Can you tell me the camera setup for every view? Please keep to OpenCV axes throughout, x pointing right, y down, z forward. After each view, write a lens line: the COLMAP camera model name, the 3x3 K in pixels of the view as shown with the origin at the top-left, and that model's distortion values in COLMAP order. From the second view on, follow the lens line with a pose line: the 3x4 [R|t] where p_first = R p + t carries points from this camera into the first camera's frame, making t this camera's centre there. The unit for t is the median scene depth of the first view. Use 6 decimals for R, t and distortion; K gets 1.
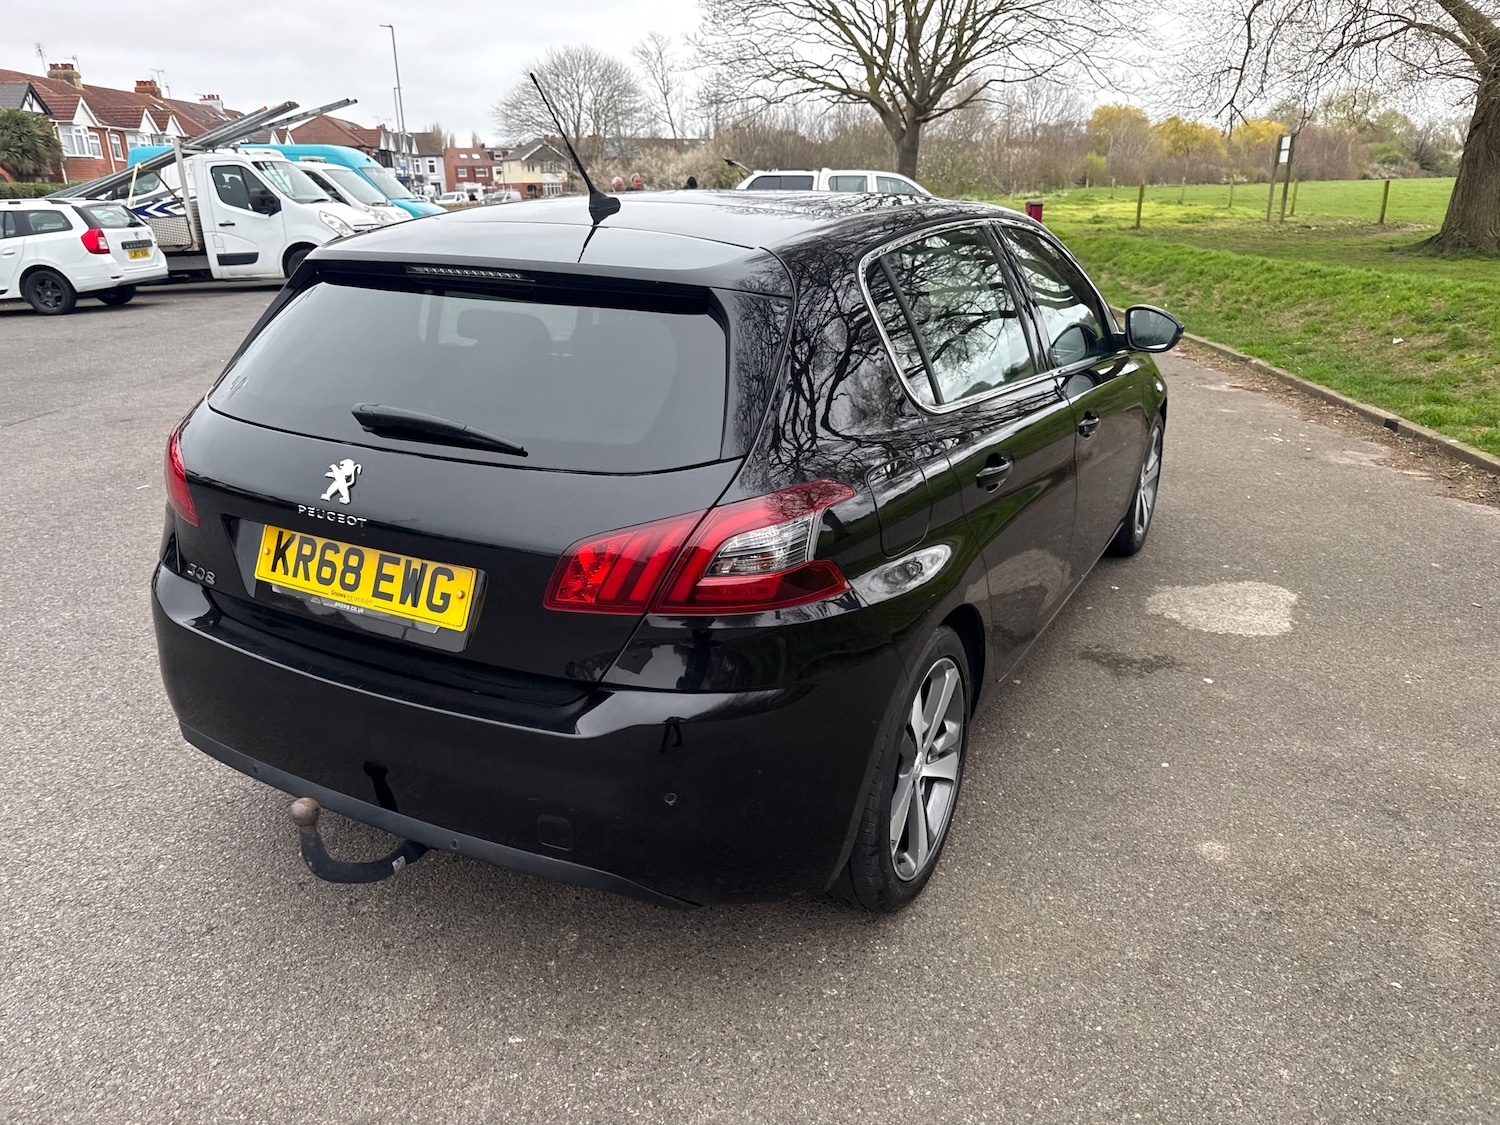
lens RADIAL K [[1060.4, 0, 756.5], [0, 1060.4, 572.0], [0, 0, 1]] dist [0.018495, -0.022937]
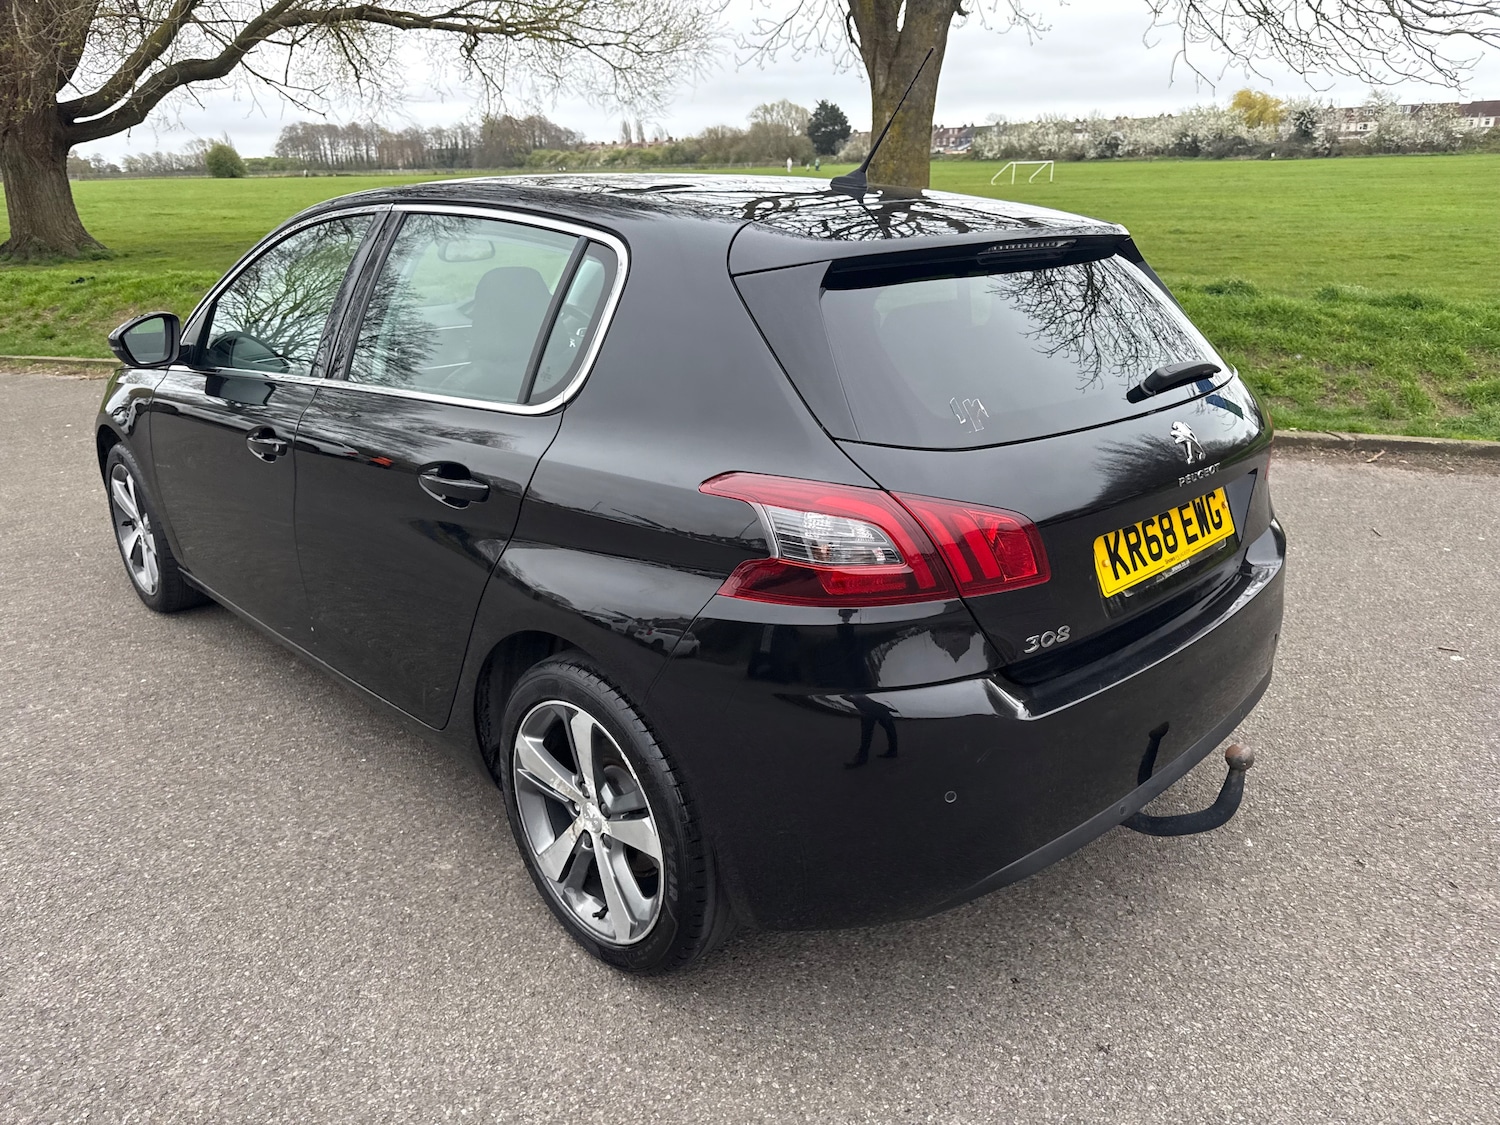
lens RADIAL K [[1061.7, 0, 758.2], [0, 1061.7, 559.0], [0, 0, 1]] dist [0.015424, -0.019302]
pose [[0.288456, -0.320477, 0.902268, -0.099000], [0.337531, 0.915866, 0.217398, -0.023177], [-0.896028, 0.241833, 0.372358, 0.068143]]
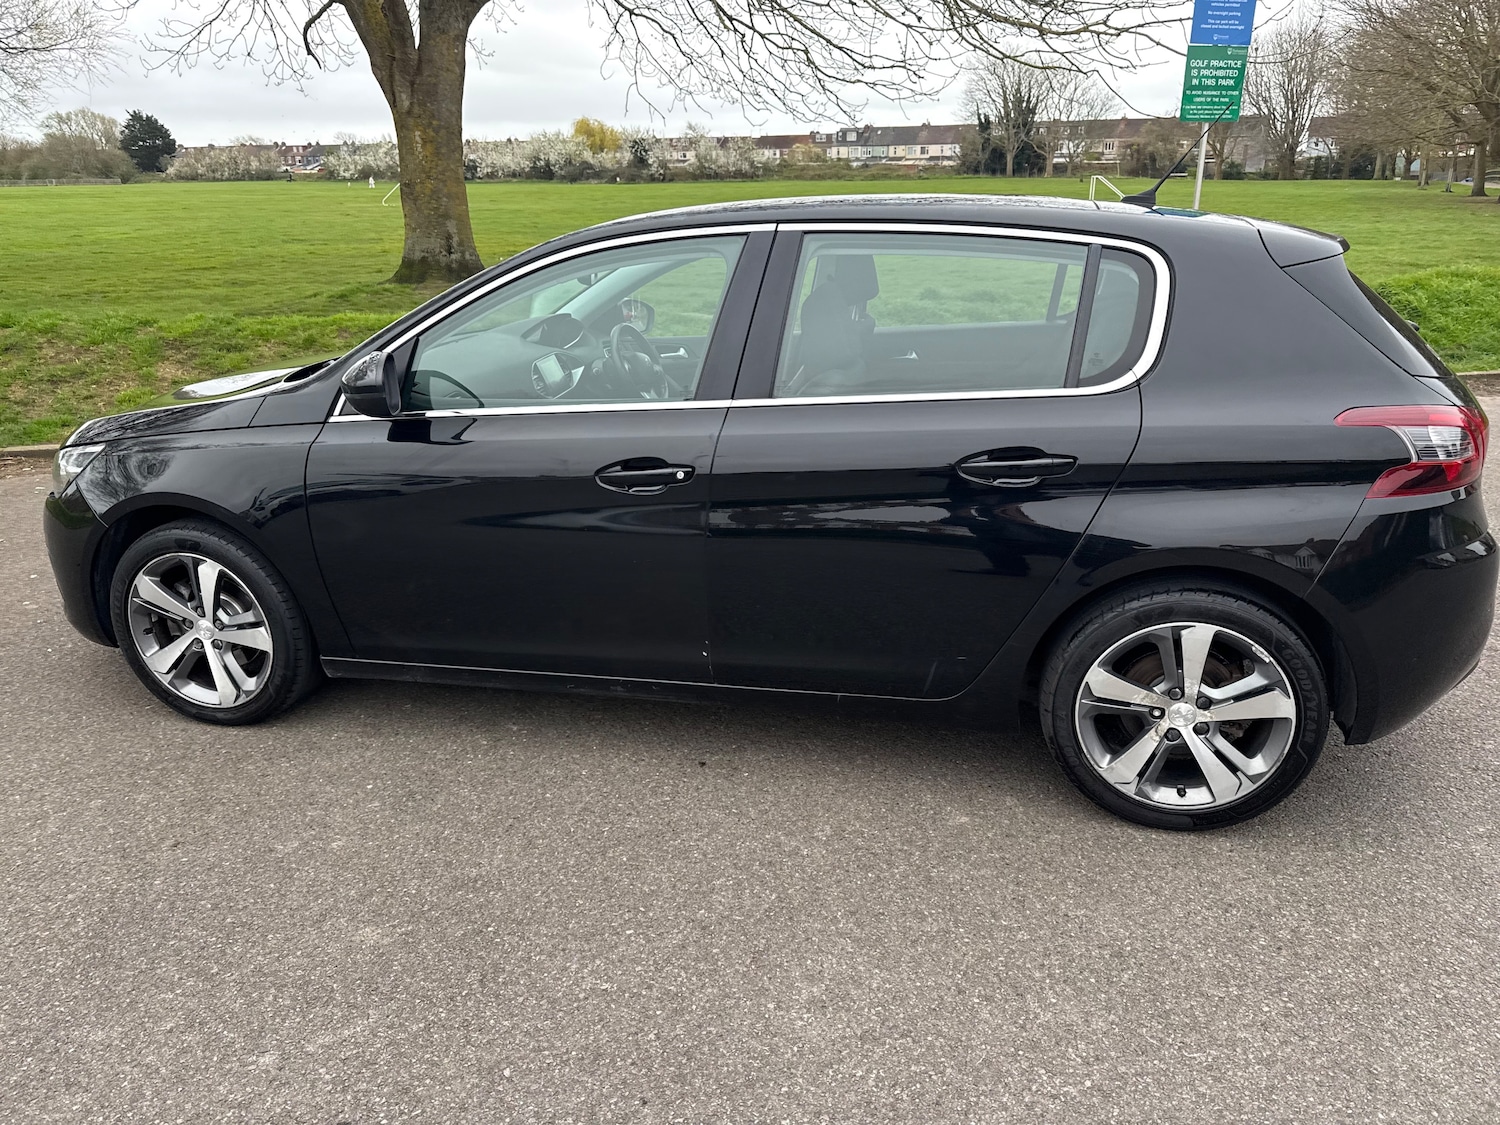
lens RADIAL K [[1057.3, 0, 751.6], [0, 1057.3, 567.4], [0, 0, 1]] dist [0.029552, -0.036274]
pose [[-0.259577, -0.314133, 0.913203, -0.111073], [0.340140, 0.855282, 0.390893, -0.053224], [-0.903839, 0.412084, -0.115162, 0.148245]]
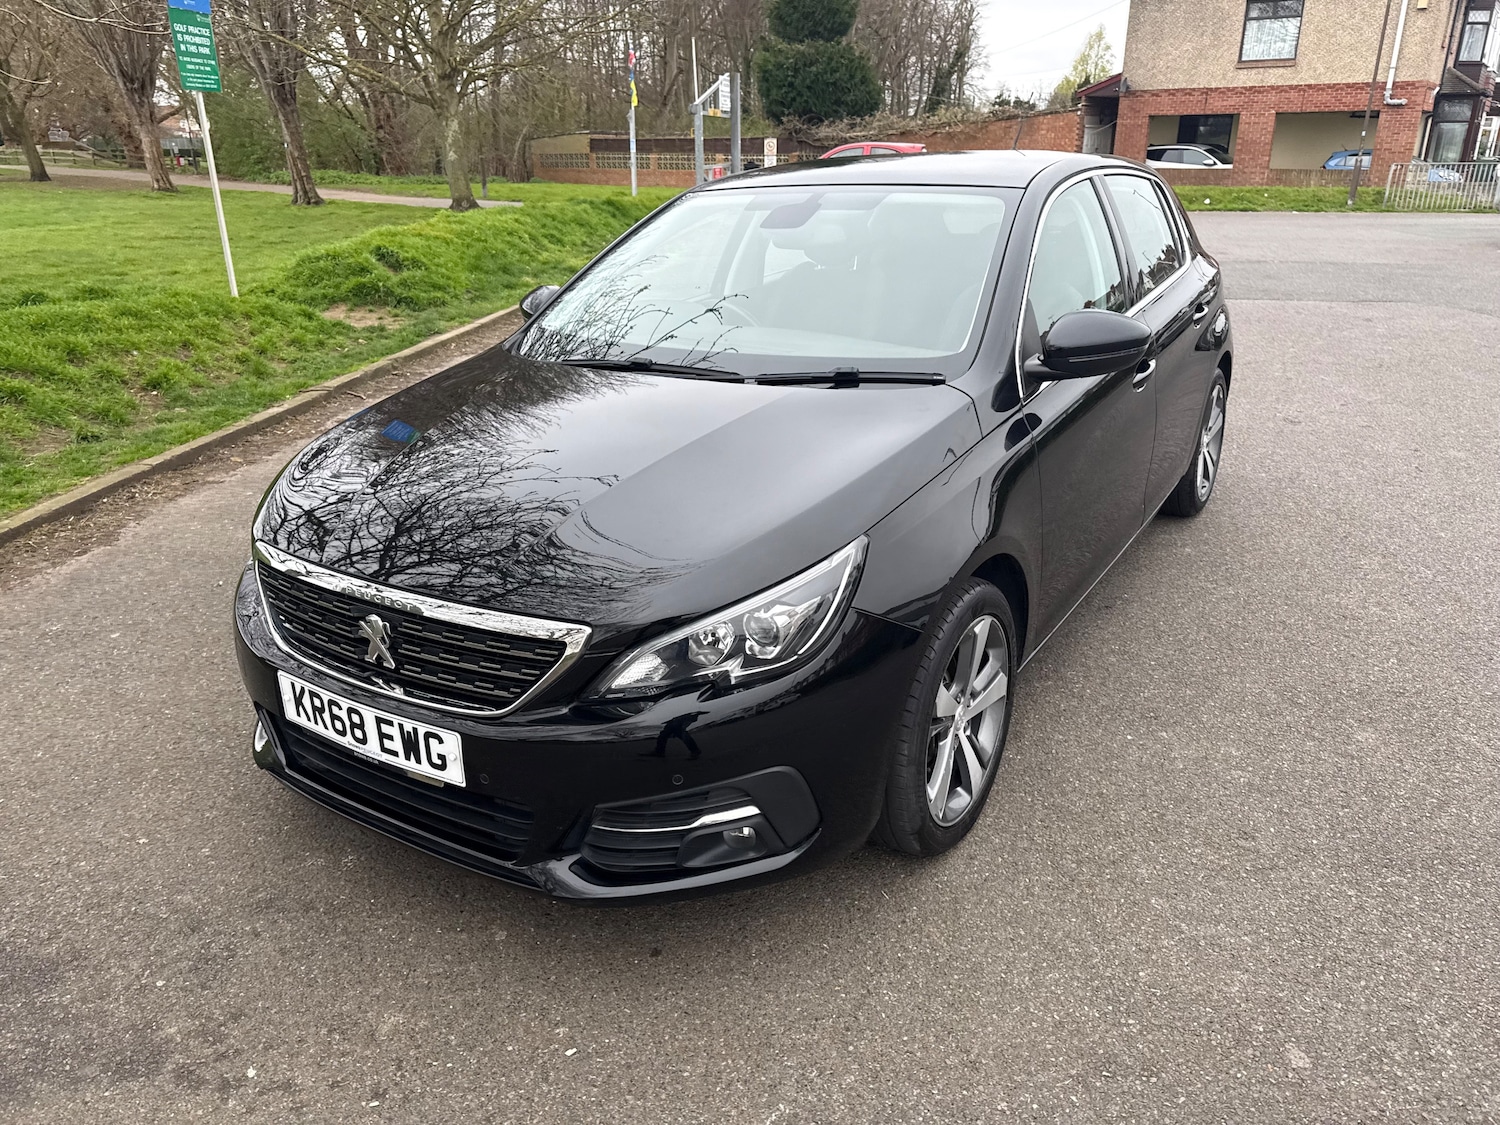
lens RADIAL K [[1058.3, 0, 757.1], [0, 1058.3, 558.1], [0, 0, 1]] dist [0.023637, -0.028263]
pose [[-0.997245, -0.004443, 0.074042, 0.013513], [0.045273, 0.754250, 0.655025, -0.090092], [-0.058757, 0.656572, -0.751971, 0.246573]]
